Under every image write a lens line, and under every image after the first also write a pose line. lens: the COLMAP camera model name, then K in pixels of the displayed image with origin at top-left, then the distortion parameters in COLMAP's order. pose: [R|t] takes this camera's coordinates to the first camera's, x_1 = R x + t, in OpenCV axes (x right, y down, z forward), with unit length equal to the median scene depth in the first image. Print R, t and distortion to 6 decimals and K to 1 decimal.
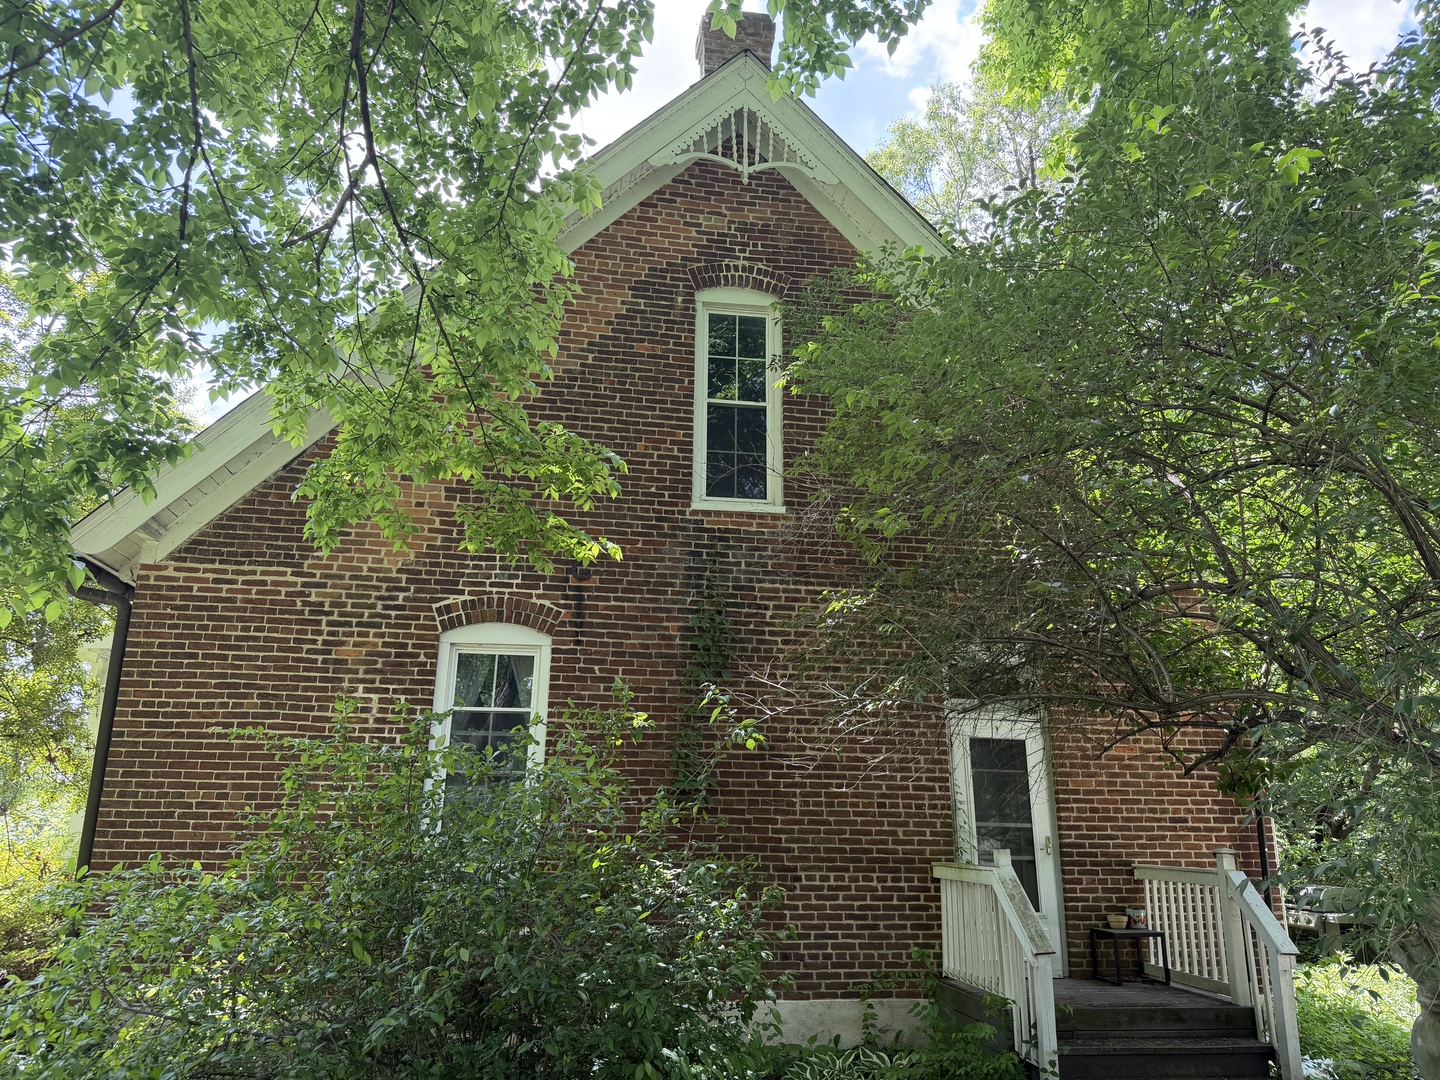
lens RADIAL K [[1016.9, 0, 720.0], [0, 1016.9, 540.0], [0, 0, 1]] dist [0.052686, -0.111849]
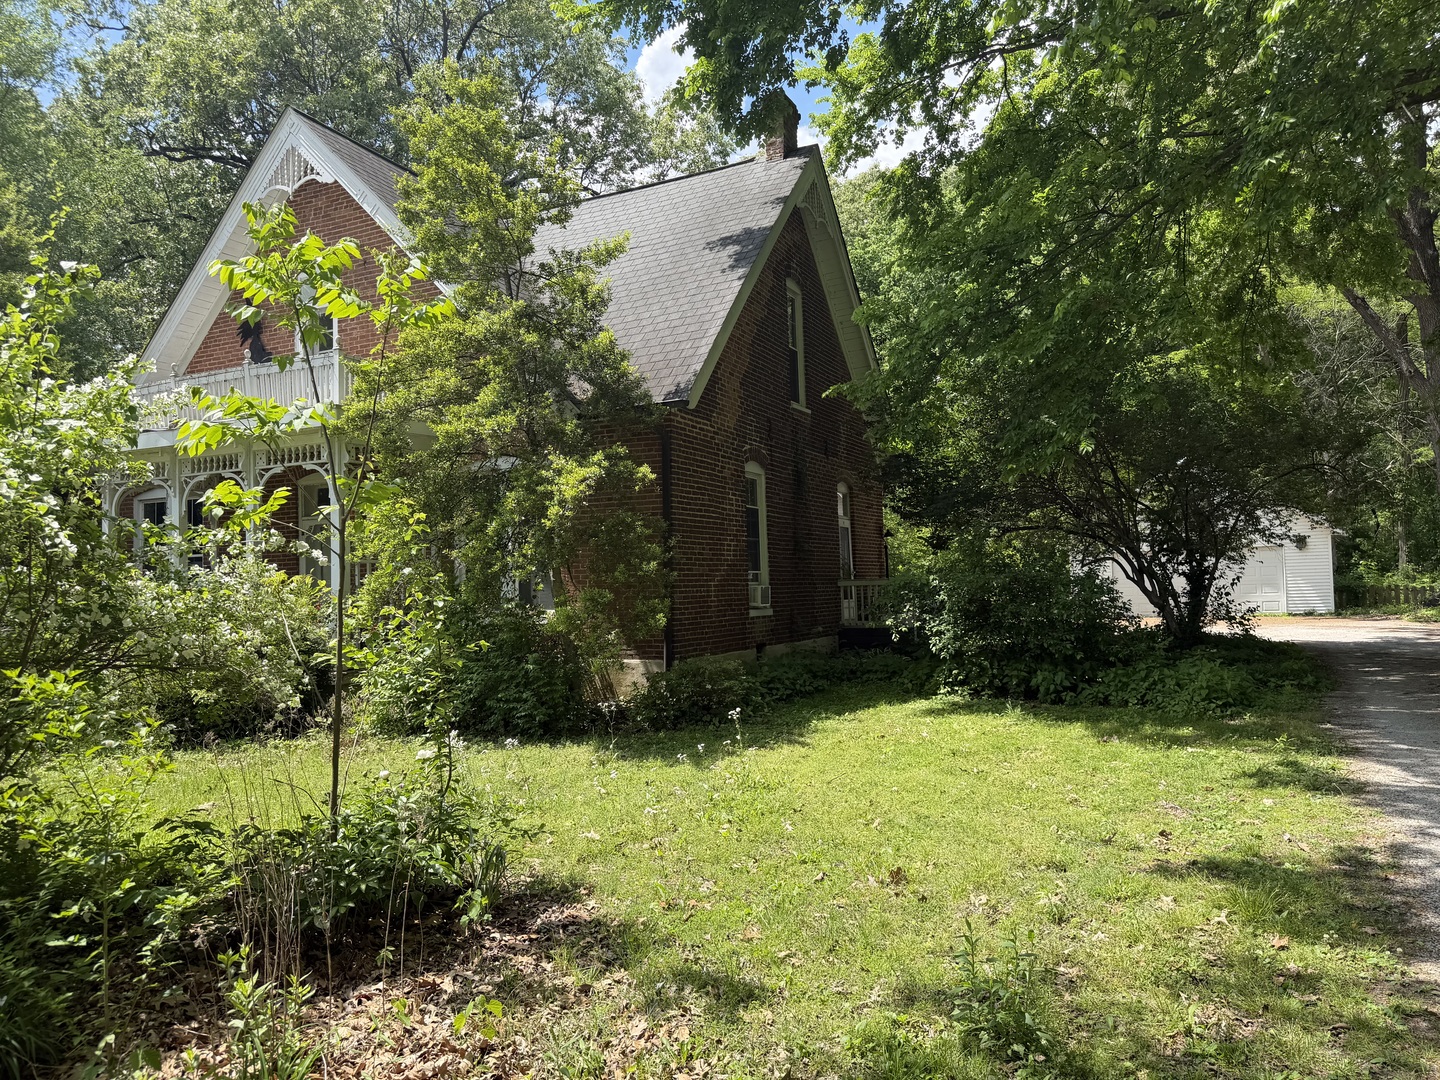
lens RADIAL K [[1016.9, 0, 720.0], [0, 1016.9, 540.0], [0, 0, 1]] dist [0.052686, -0.111849]
pose [[0.574222, 0.017149, 0.818520, -1.856711], [-0.202327, 0.971742, 0.121581, 0.006741], [-0.793305, -0.235424, 0.561465, -0.043240]]
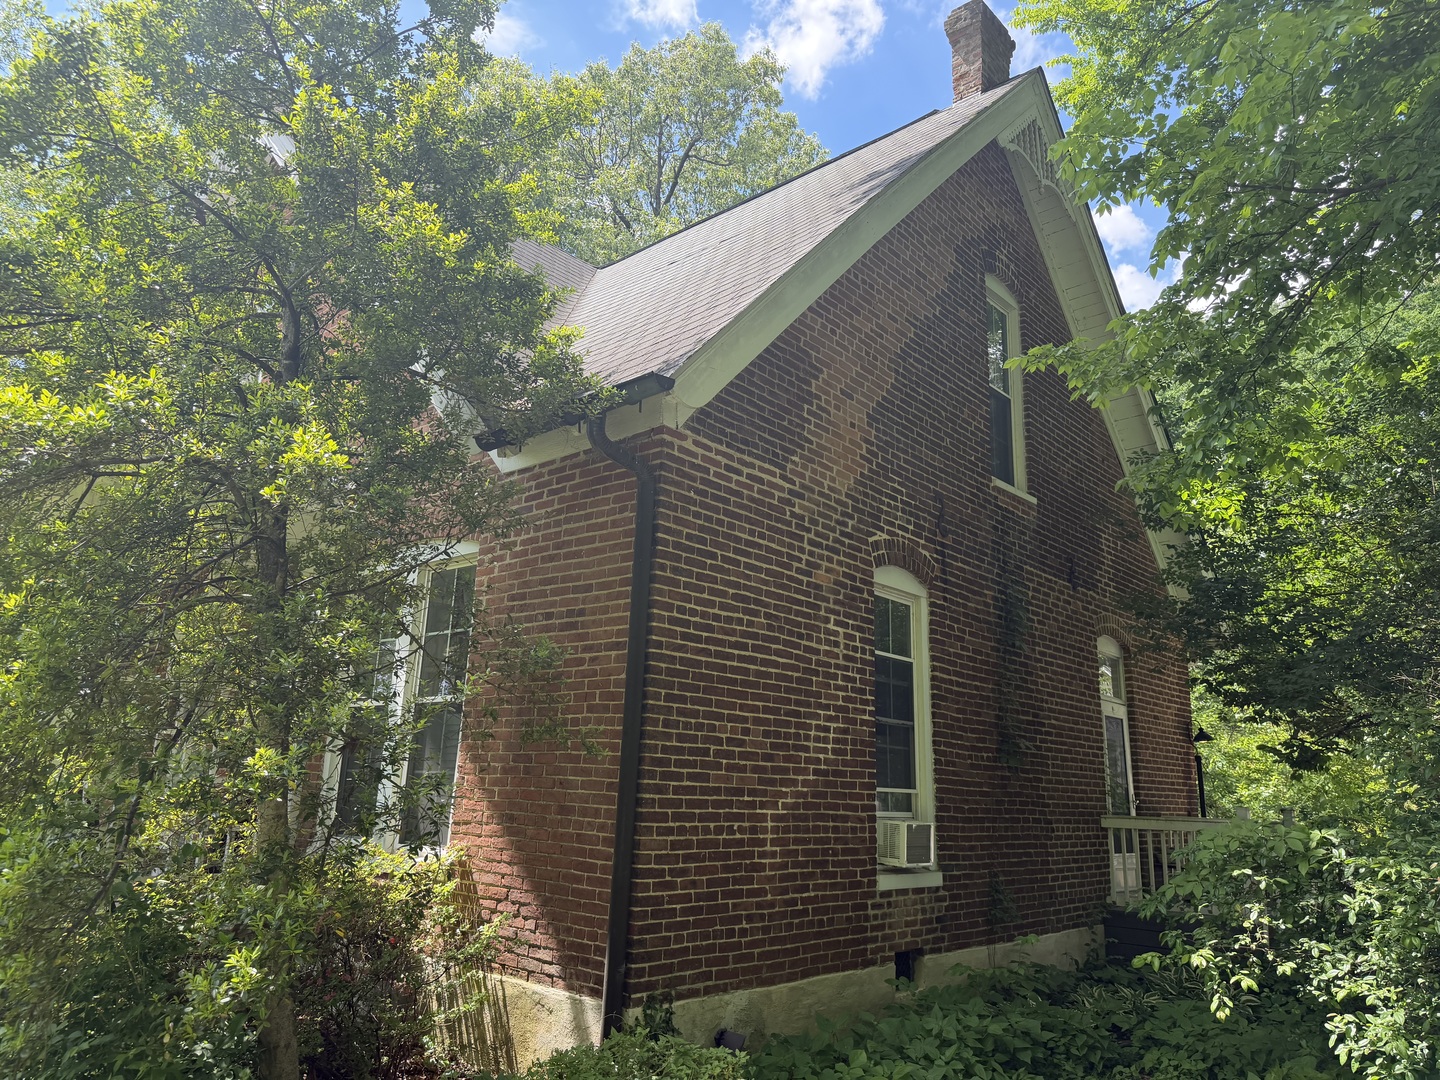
lens RADIAL K [[1016.9, 0, 720.0], [0, 1016.9, 540.0], [0, 0, 1]] dist [0.052686, -0.111849]
pose [[0.773289, 0.170846, 0.610602, -0.974489], [-0.204076, 0.978833, -0.015426, 0.109304], [-0.600314, -0.112680, 0.791787, 0.356369]]
